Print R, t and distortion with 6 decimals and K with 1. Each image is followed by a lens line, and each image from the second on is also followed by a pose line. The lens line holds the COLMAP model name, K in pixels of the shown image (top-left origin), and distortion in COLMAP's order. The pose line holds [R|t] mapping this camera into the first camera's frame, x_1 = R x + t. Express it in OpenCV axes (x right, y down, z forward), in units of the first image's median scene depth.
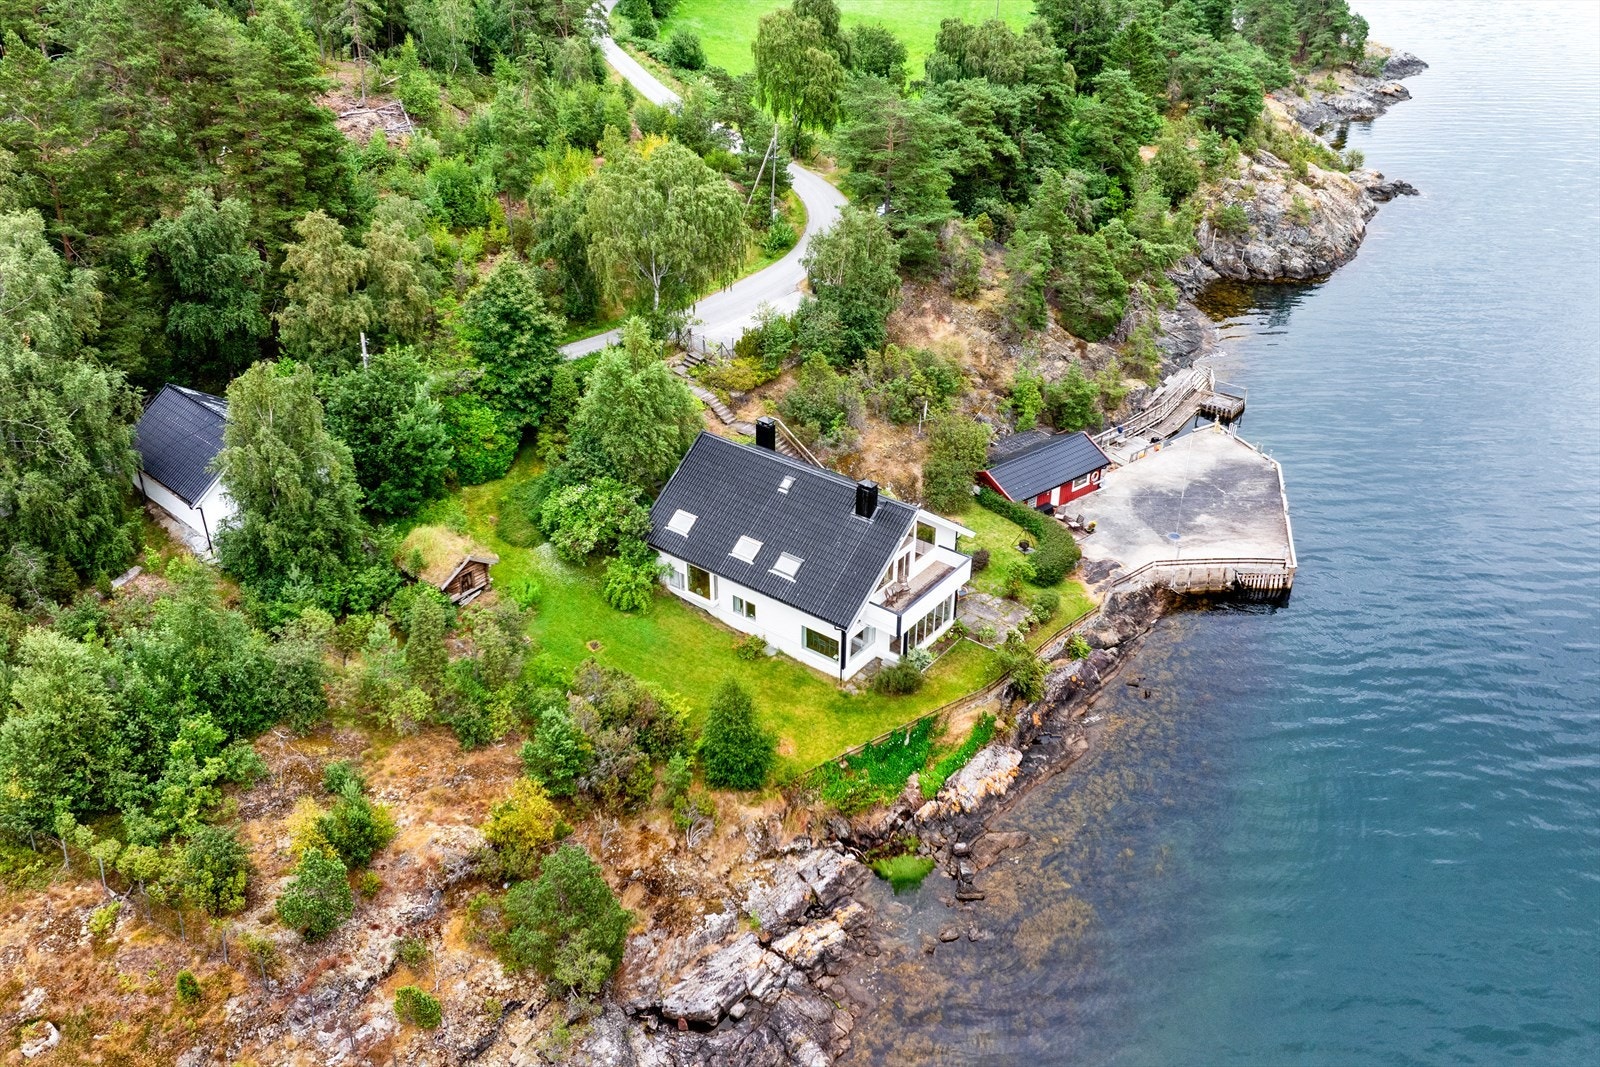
lens RADIAL K [[1335.9, 0, 805.3], [0, 1335.9, 521.7], [0, 0, 1]] dist [-0.006883, -0.039455]
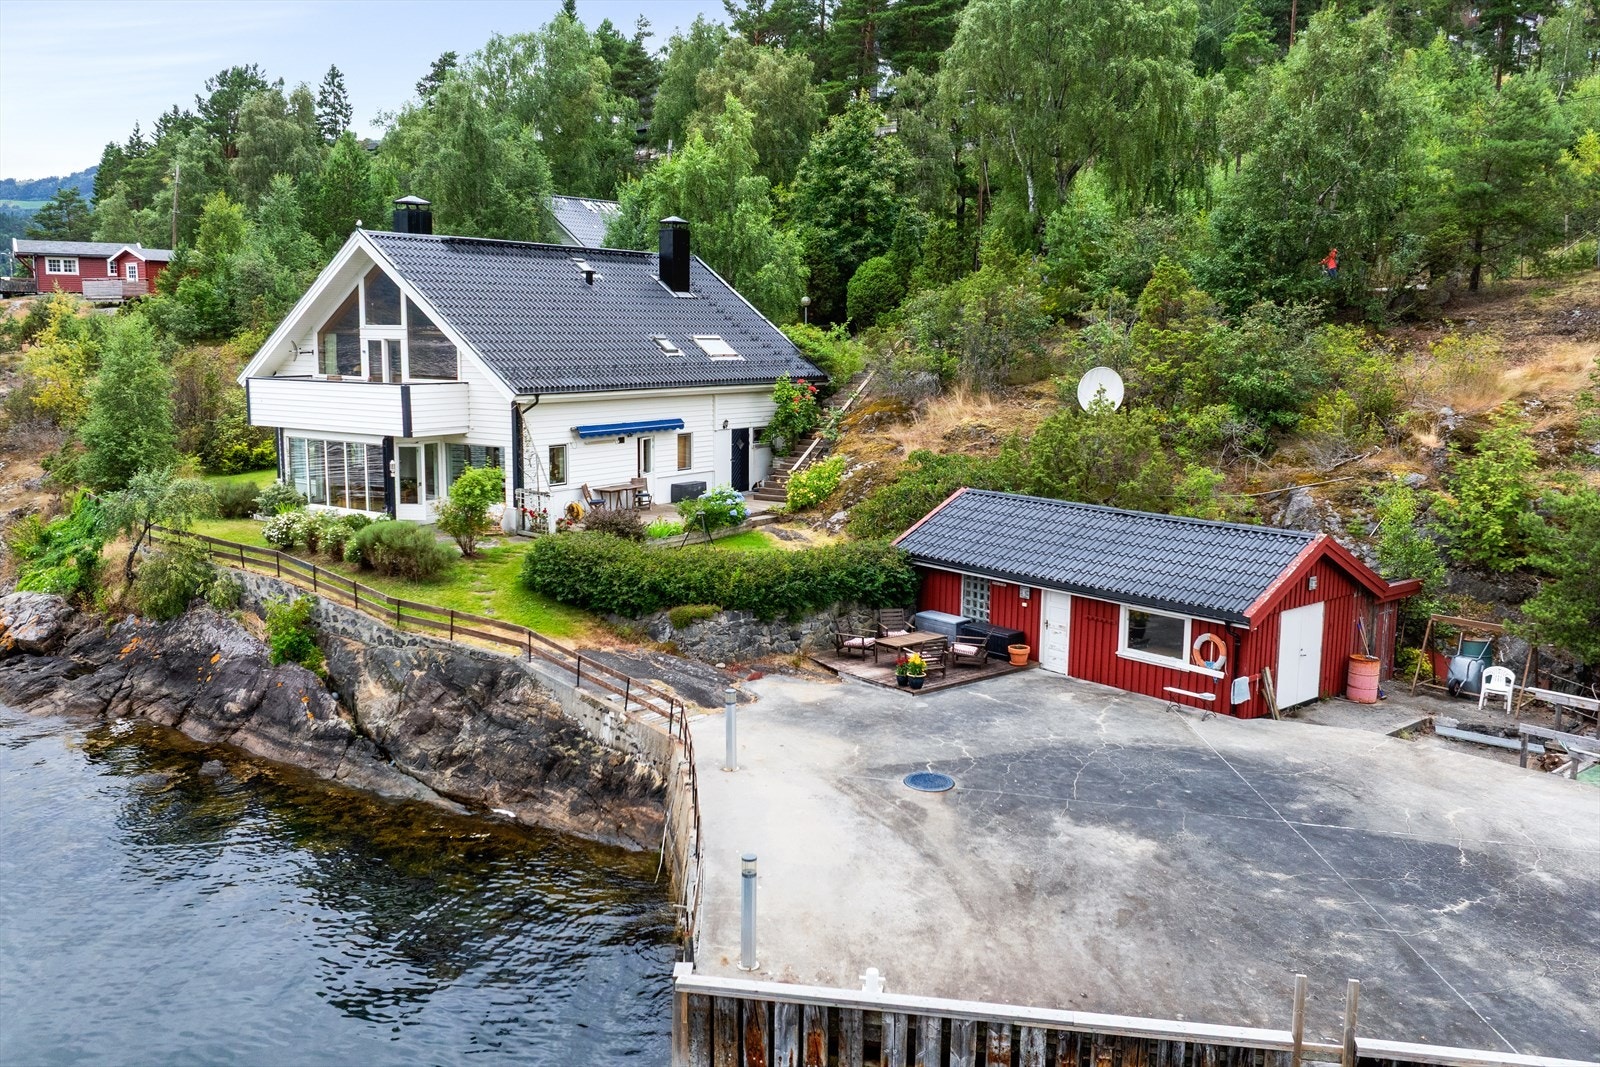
lens RADIAL K [[1335.9, 0, 805.3], [0, 1335.9, 521.7], [0, 0, 1]] dist [-0.006883, -0.039455]
pose [[0.039673, 0.135256, -0.990016, 0.618466], [-0.513437, 0.852749, 0.095927, -0.051457], [0.857210, 0.504506, 0.103276, 1.108375]]
